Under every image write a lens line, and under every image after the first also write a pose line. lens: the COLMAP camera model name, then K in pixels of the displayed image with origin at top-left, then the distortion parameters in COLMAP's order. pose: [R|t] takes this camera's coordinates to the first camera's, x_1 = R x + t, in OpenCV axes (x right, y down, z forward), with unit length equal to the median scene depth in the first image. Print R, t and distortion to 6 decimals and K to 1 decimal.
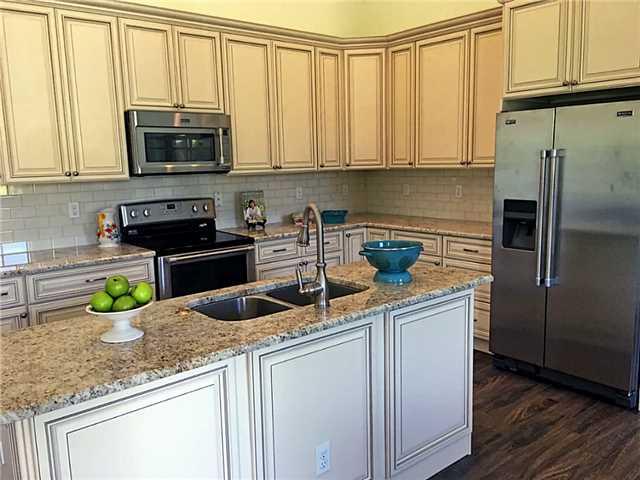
lens RADIAL K [[540.6, 0, 320.0], [0, 540.6, 240.0], [0, 0, 1]] dist [0.052166, -0.017256]
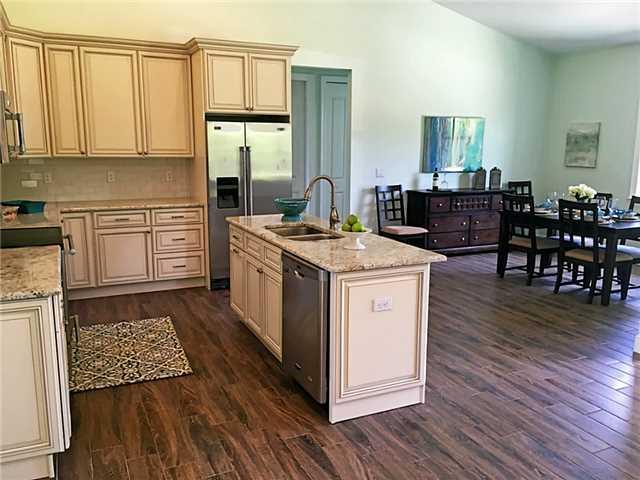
lens RADIAL K [[540.6, 0, 320.0], [0, 540.6, 240.0], [0, 0, 1]] dist [0.052166, -0.017256]
pose [[0.250952, -0.135625, 0.958451, -0.926471], [0.132318, 0.985649, 0.104828, -0.018812], [-0.958914, 0.100513, 0.265296, 0.277731]]
